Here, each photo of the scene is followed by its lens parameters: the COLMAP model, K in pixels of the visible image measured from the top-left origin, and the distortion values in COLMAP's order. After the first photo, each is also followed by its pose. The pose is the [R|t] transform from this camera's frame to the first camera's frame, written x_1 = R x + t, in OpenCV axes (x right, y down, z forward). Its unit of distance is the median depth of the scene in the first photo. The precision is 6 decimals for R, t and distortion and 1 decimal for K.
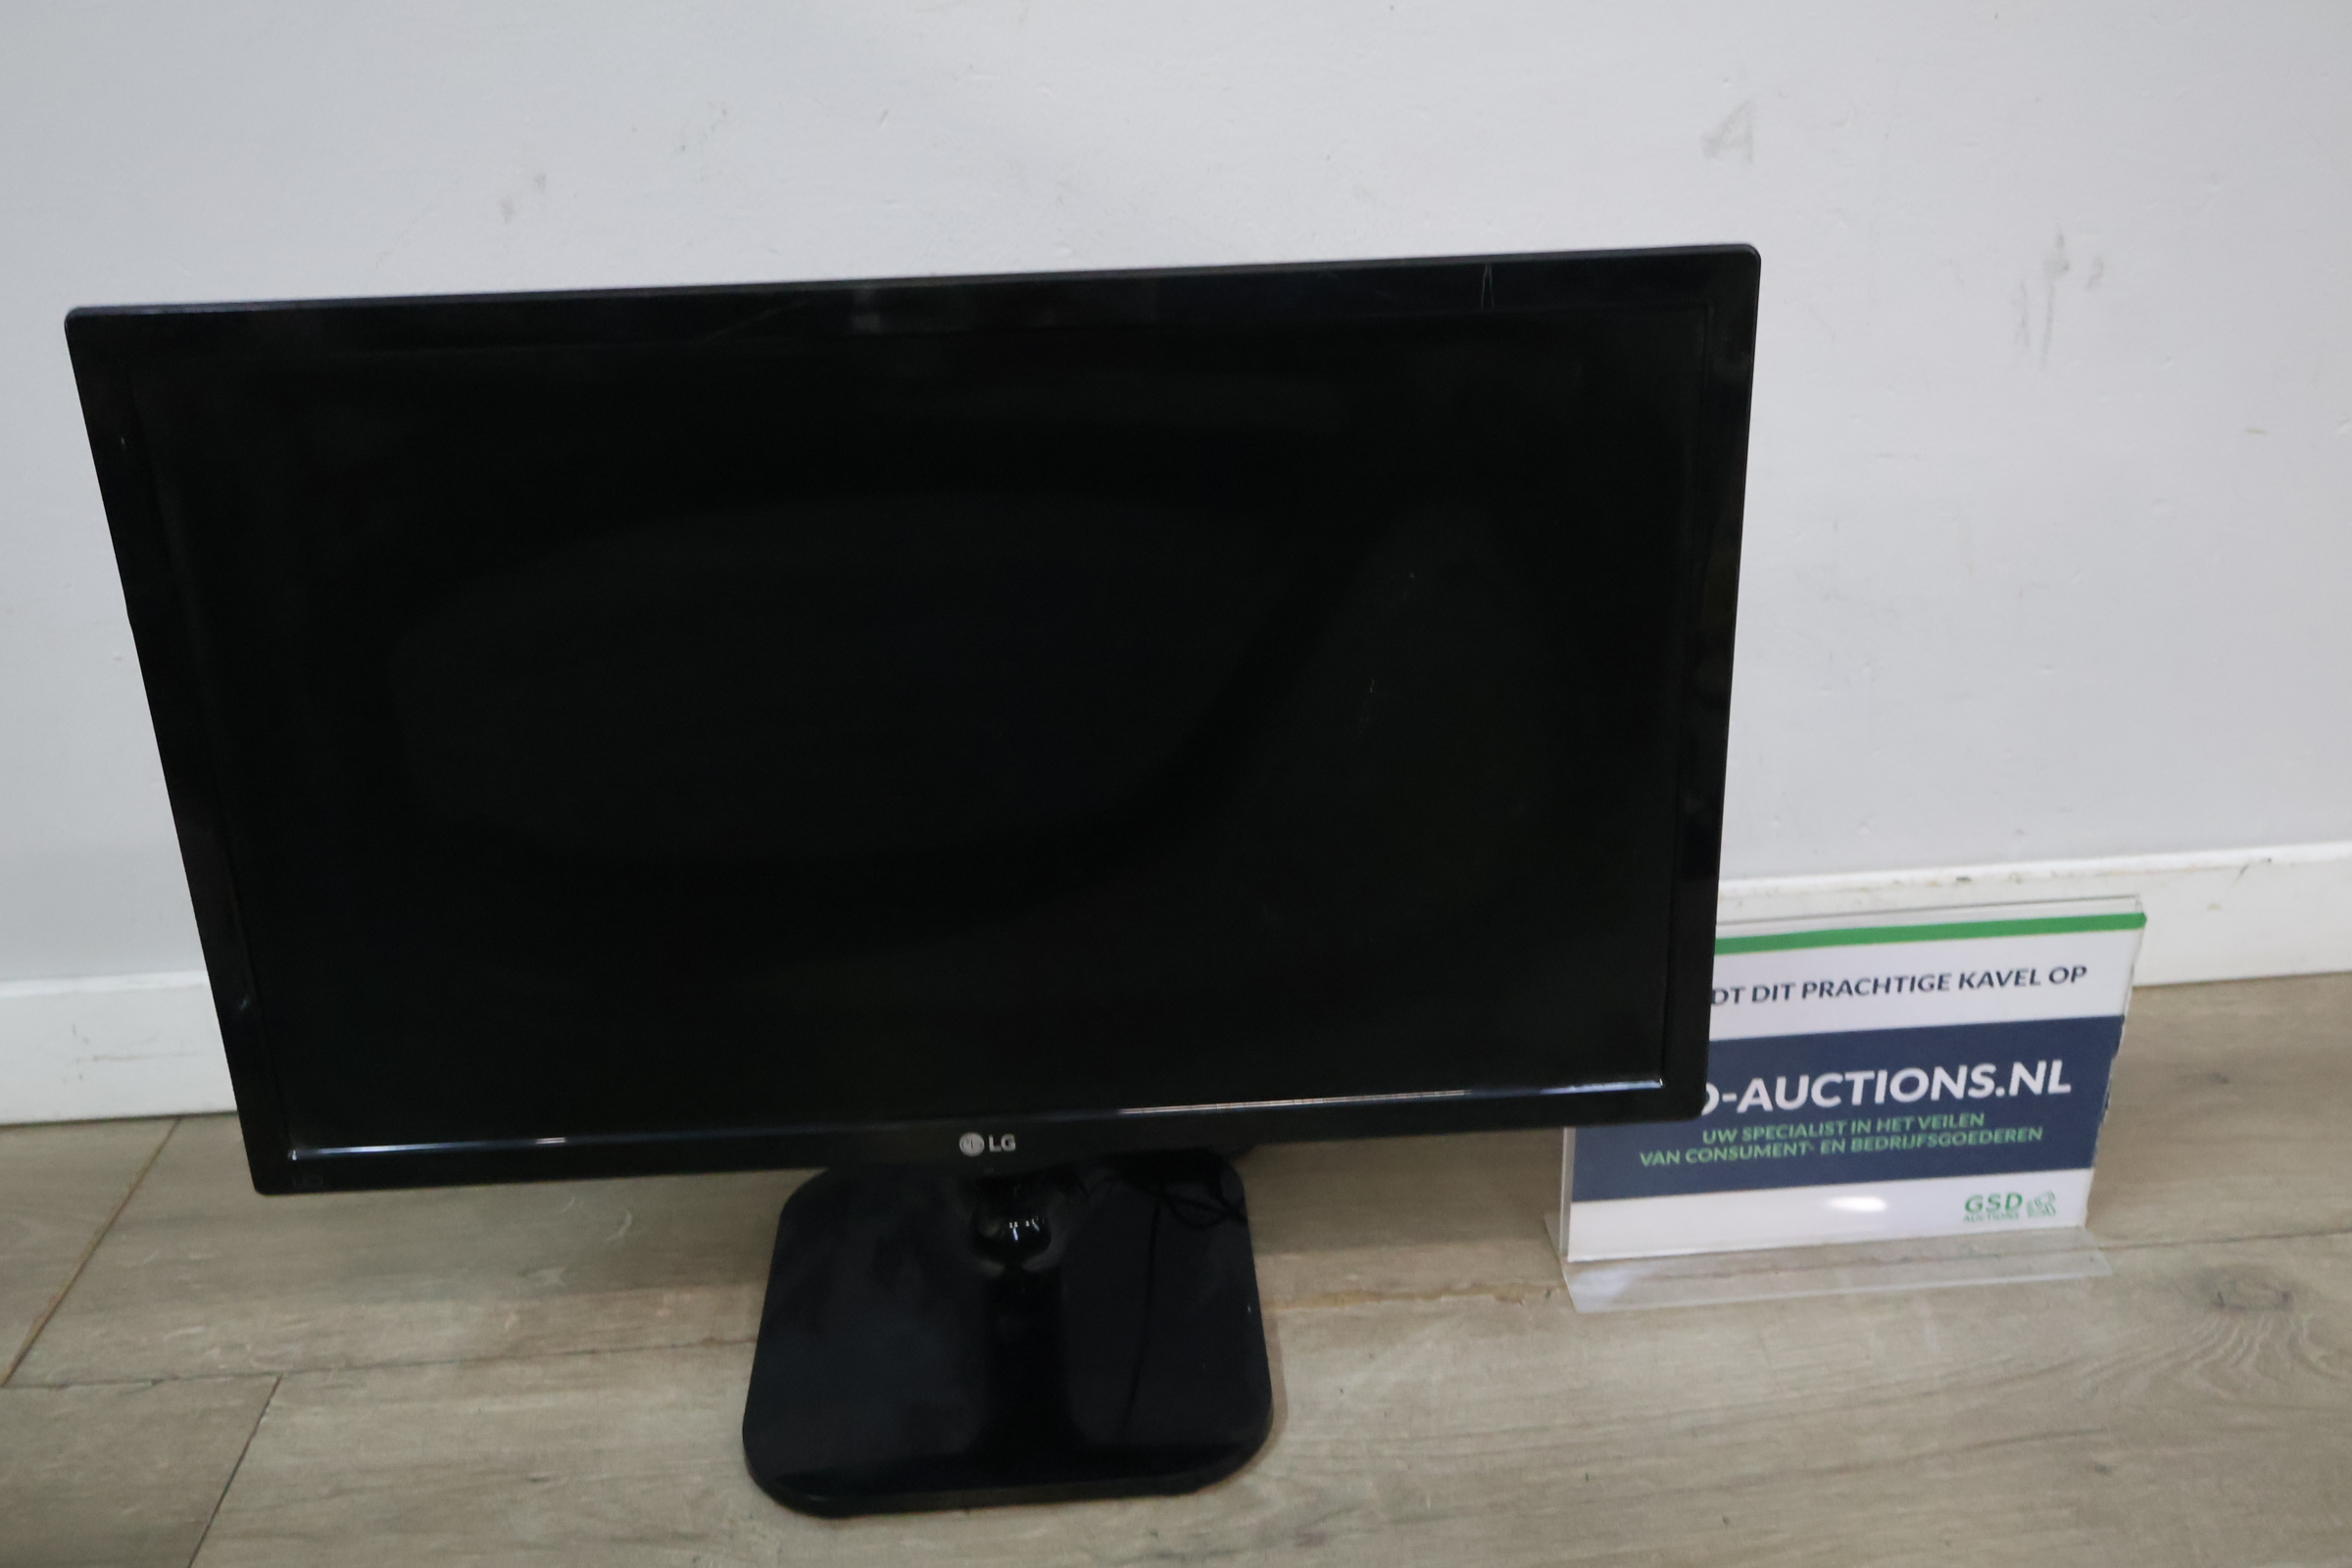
lens RADIAL K [[2078.7, 0, 1176.0], [0, 2078.7, 784.0], [0, 0, 1]] dist [0.009108, 0.001559]
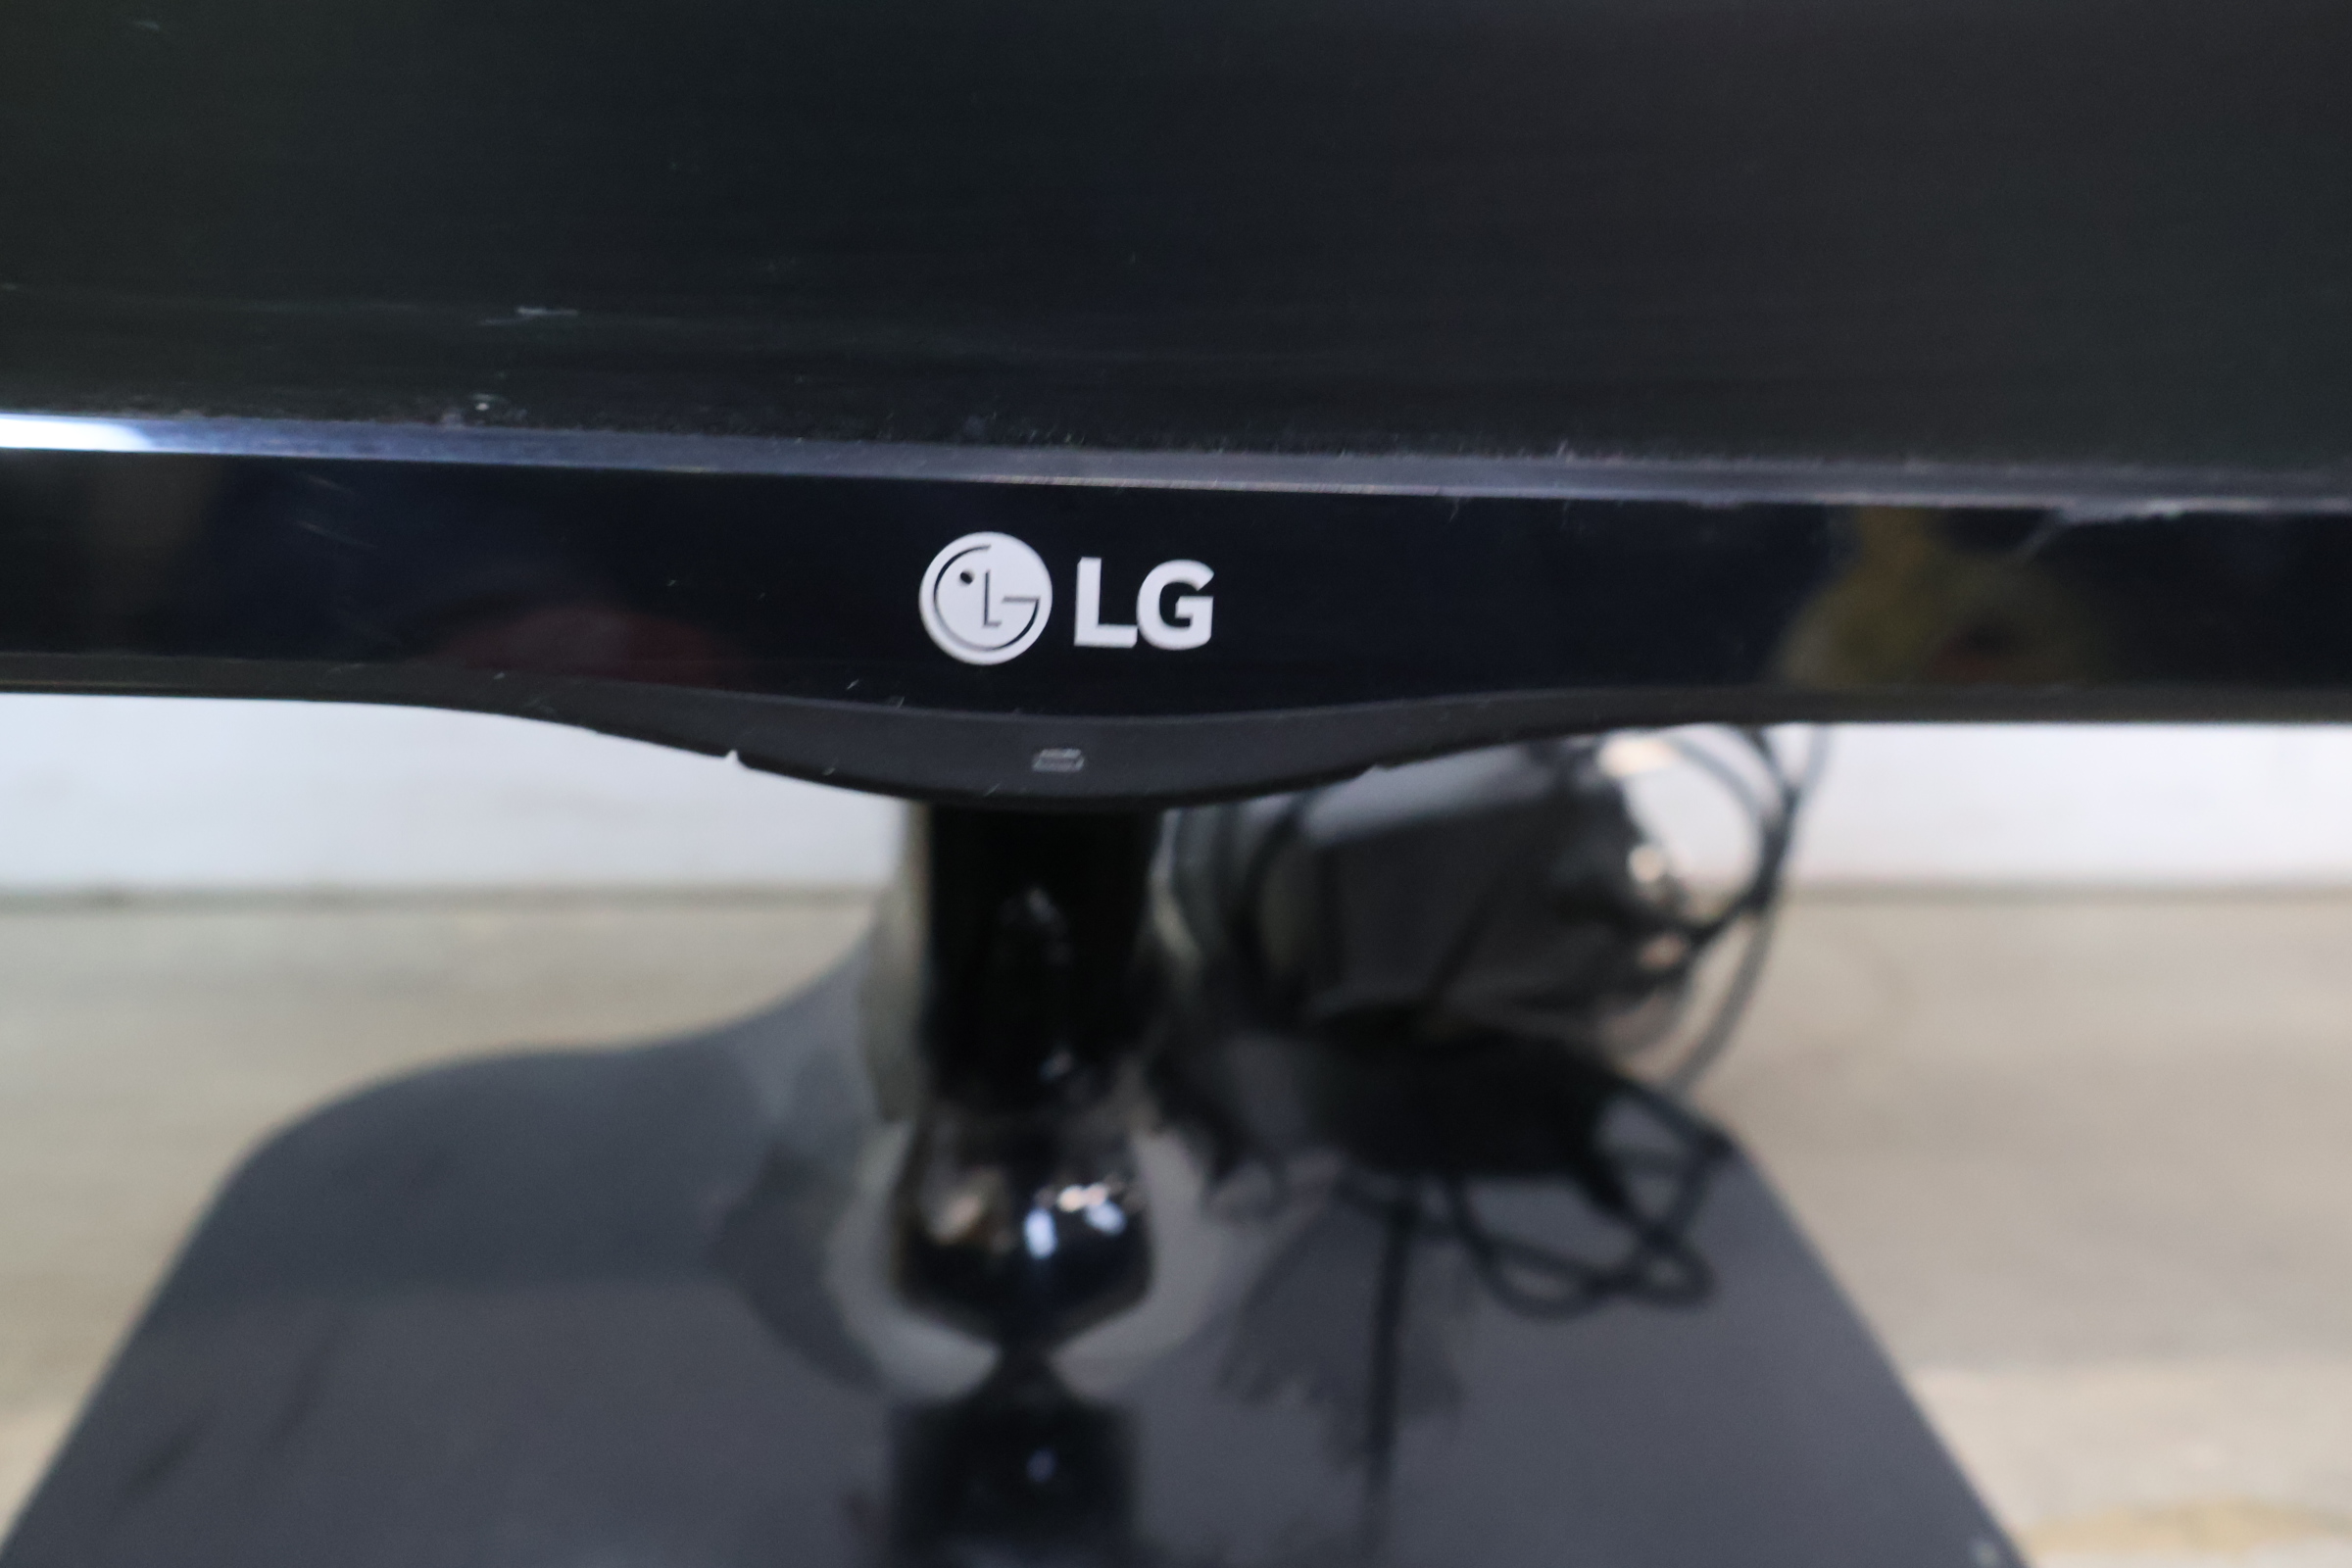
lens RADIAL K [[2078.7, 0, 1176.0], [0, 2078.7, 784.0], [0, 0, 1]] dist [0.009108, 0.001559]
pose [[0.995937, 0.055691, 0.070763, -0.086709], [-0.047208, 0.992085, -0.116359, 0.196458], [-0.076683, 0.112546, 0.990683, 0.753865]]
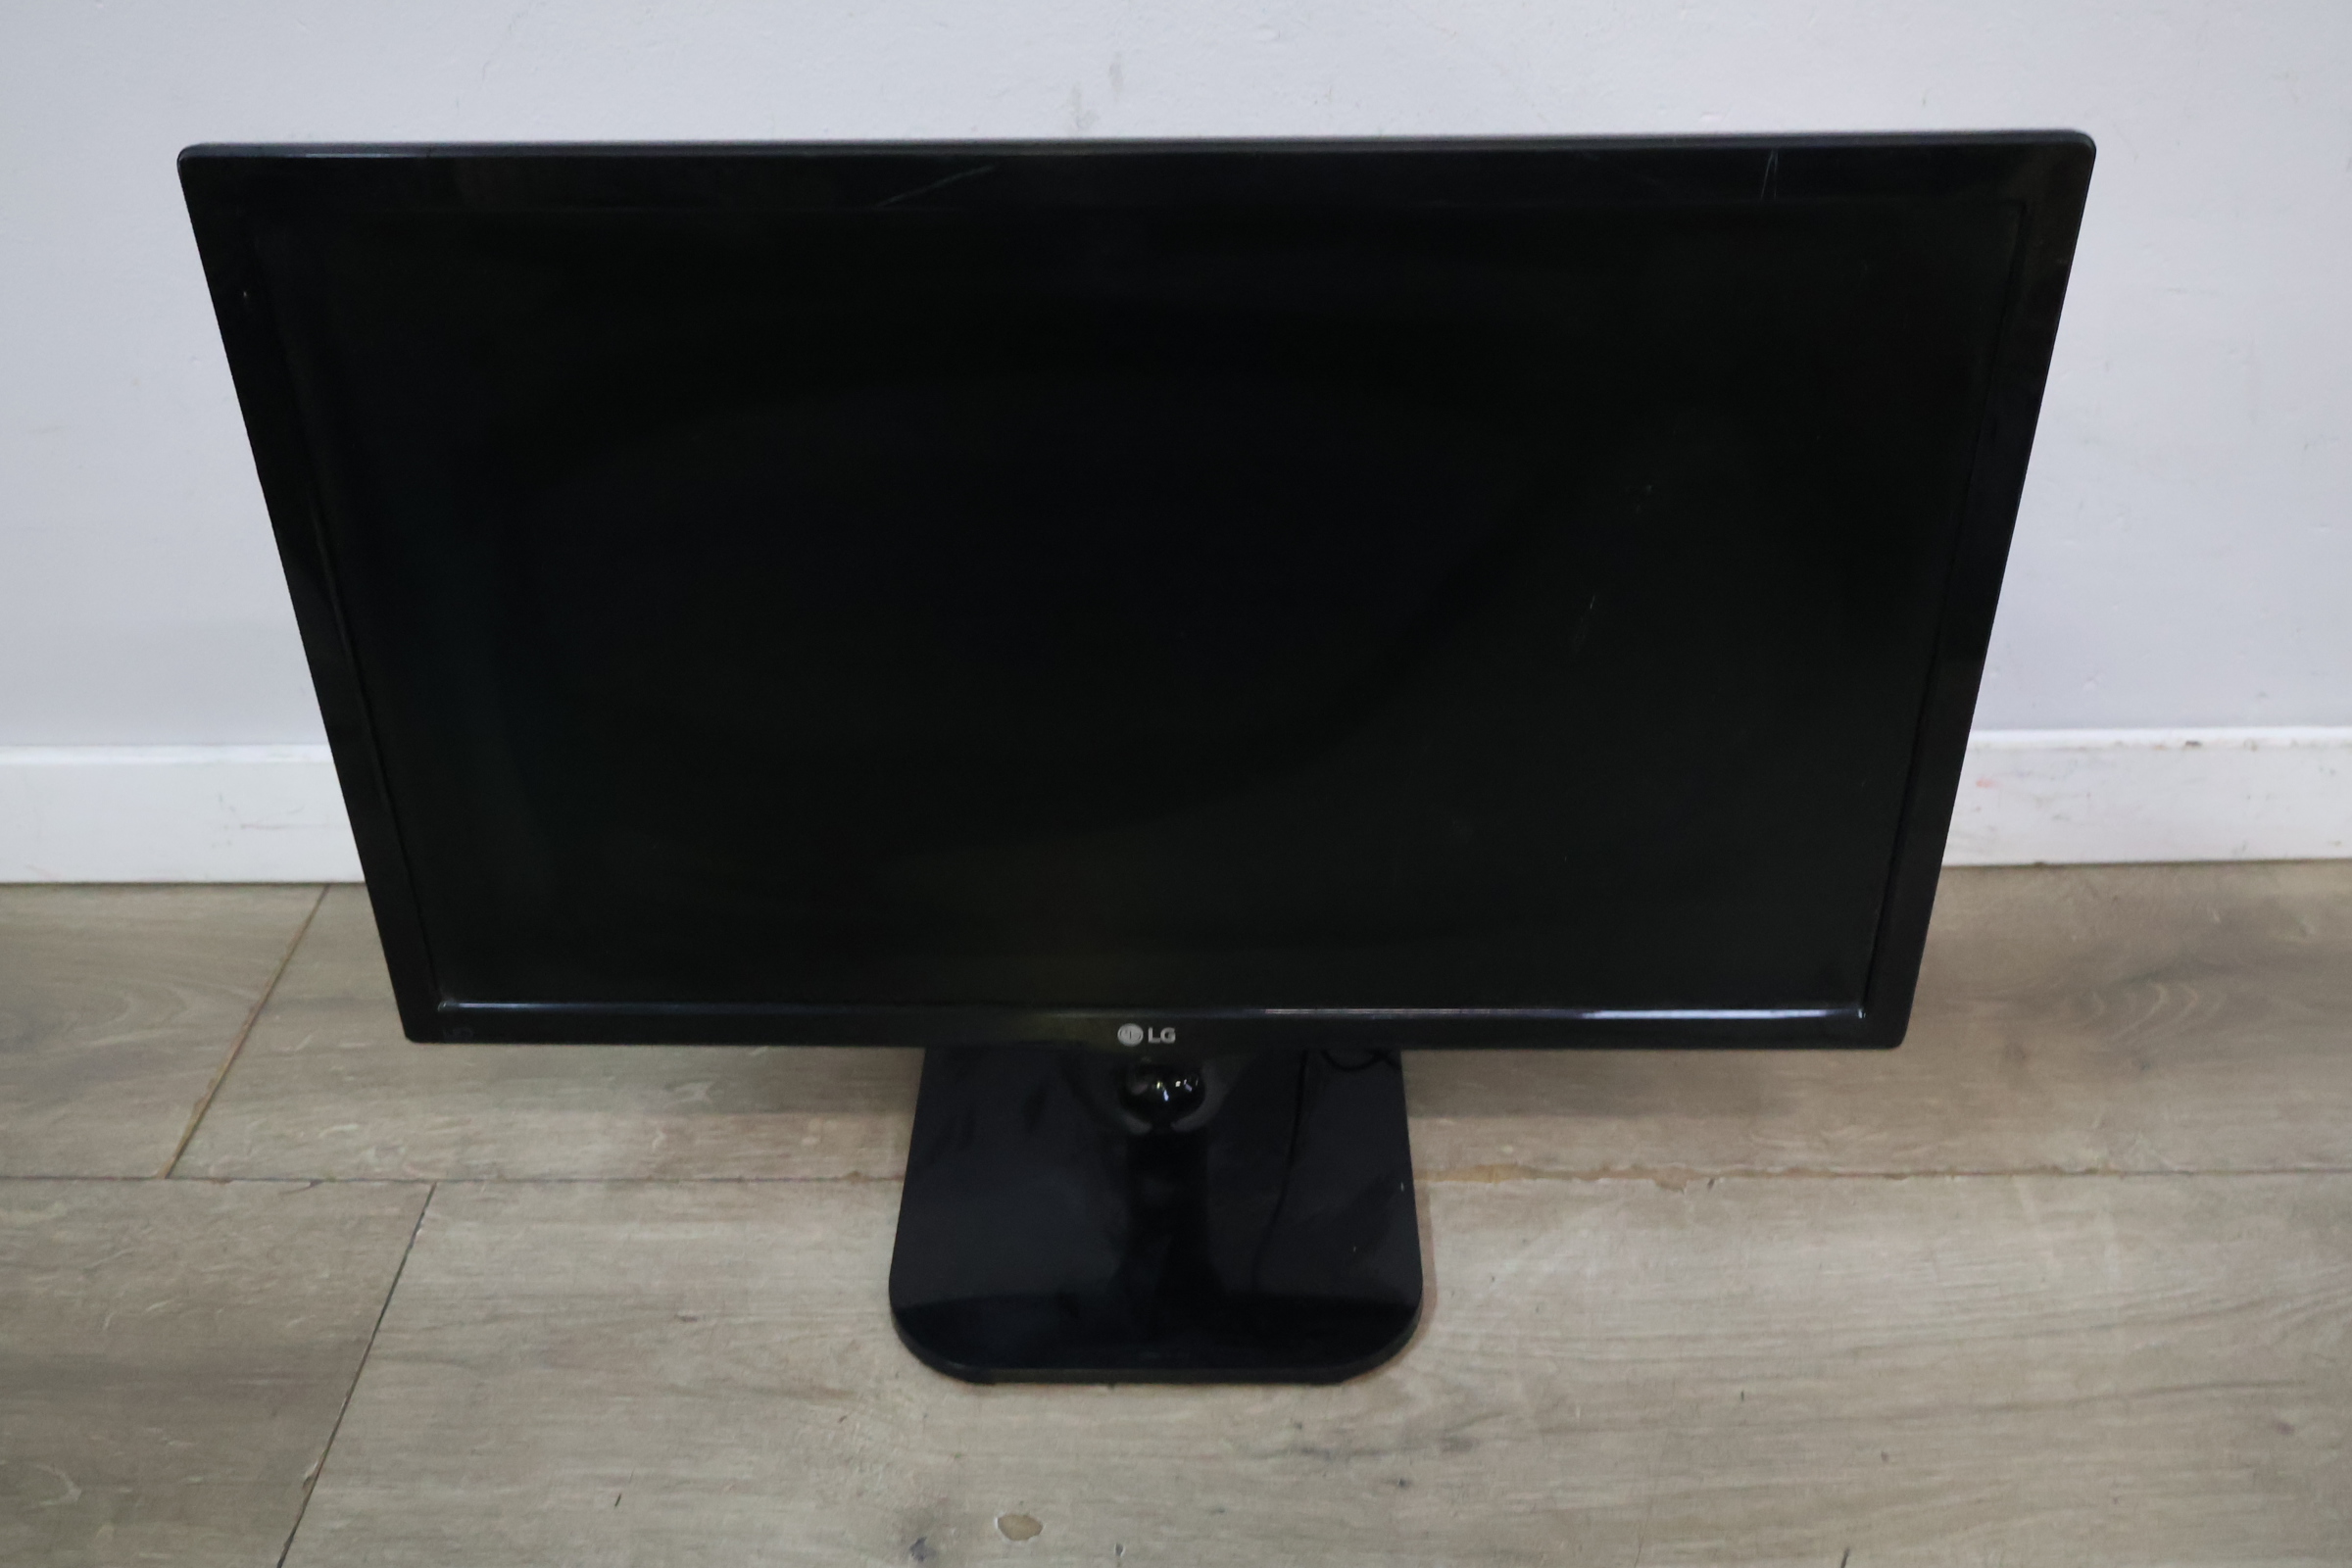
lens RADIAL K [[2078.7, 0, 1176.0], [0, 2078.7, 784.0], [0, 0, 1]] dist [0.009108, 0.001559]
pose [[0.997225, 0.053689, -0.051570, -0.031133], [-0.043061, 0.981086, 0.188721, -0.114851], [0.060727, -0.185977, 0.980676, 0.071802]]
